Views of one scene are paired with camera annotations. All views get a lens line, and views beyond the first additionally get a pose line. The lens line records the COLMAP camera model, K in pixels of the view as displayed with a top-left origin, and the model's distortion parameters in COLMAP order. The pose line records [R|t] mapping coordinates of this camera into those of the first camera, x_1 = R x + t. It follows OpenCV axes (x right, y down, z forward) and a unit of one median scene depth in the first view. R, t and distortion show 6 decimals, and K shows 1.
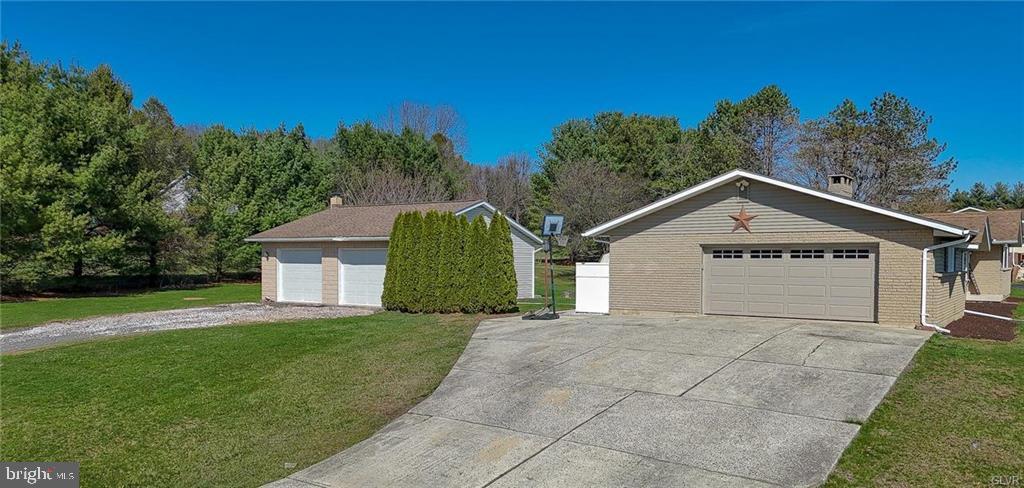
lens RADIAL K [[729.6, 0, 512.3], [0, 729.6, 288.5], [0, 0, 1]] dist [0.021689, -0.003060]
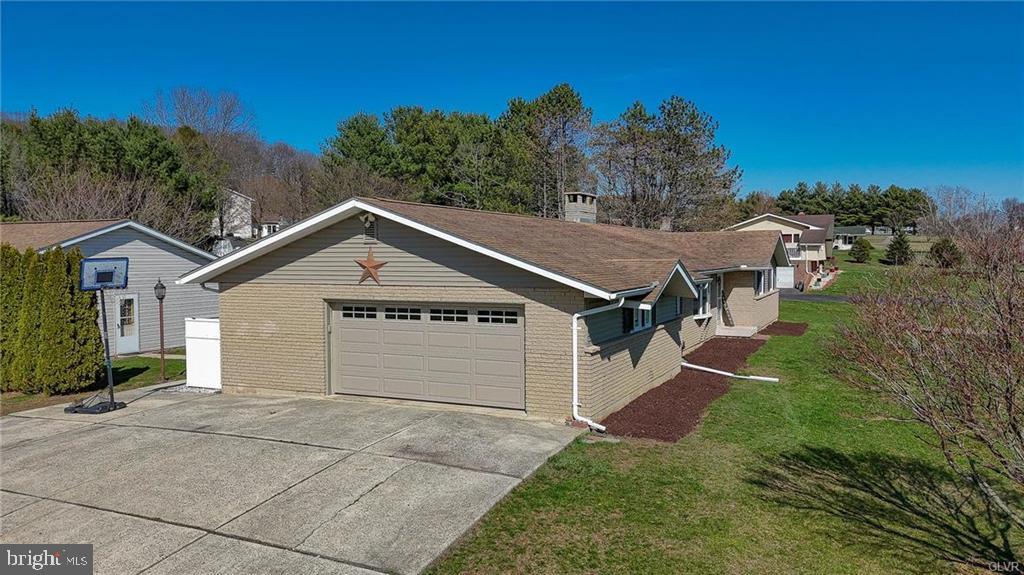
lens RADIAL K [[741.8, 0, 512.0], [0, 741.8, 287.5], [0, 0, 1]] dist [0.060575, -0.008427]
pose [[0.983030, -0.017986, 0.182559, 0.306770], [0.017271, 0.999836, 0.005504, -0.072630], [-0.182628, -0.002258, 0.983180, 0.236321]]
